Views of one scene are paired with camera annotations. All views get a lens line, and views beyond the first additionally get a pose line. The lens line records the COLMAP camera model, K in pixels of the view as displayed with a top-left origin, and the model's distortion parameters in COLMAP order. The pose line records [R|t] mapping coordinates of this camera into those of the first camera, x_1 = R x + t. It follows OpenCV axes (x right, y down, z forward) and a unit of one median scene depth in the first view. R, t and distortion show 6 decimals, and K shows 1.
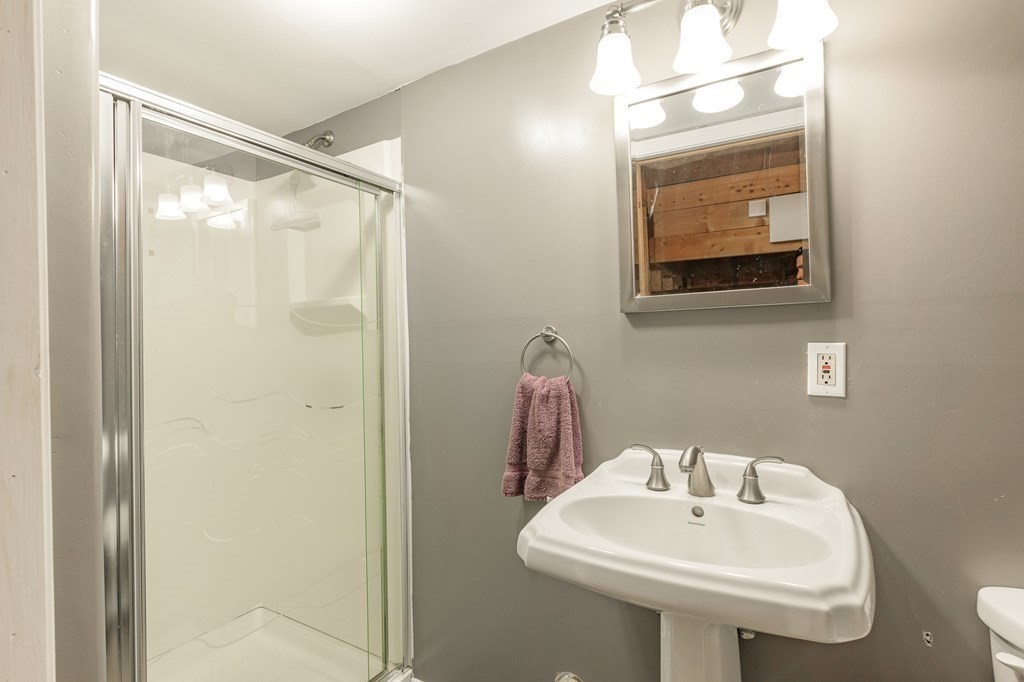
lens RADIAL K [[507.9, 0, 512.0], [0, 507.9, 341.0], [0, 0, 1]] dist [-0.001848, -0.000239]
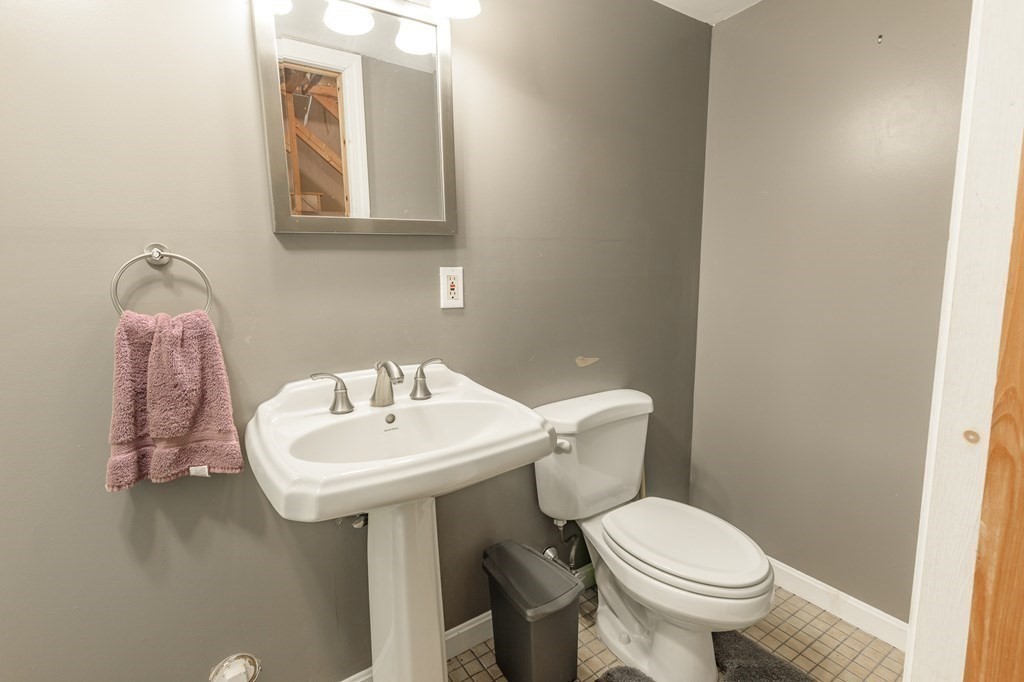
lens RADIAL K [[507.9, 0, 512.0], [0, 507.9, 341.0], [0, 0, 1]] dist [-0.001848, -0.000239]
pose [[0.400603, -0.124665, 0.907731, -0.452784], [0.000898, 0.990754, 0.135671, 0.012580], [-0.916251, -0.053535, 0.397011, 0.279444]]
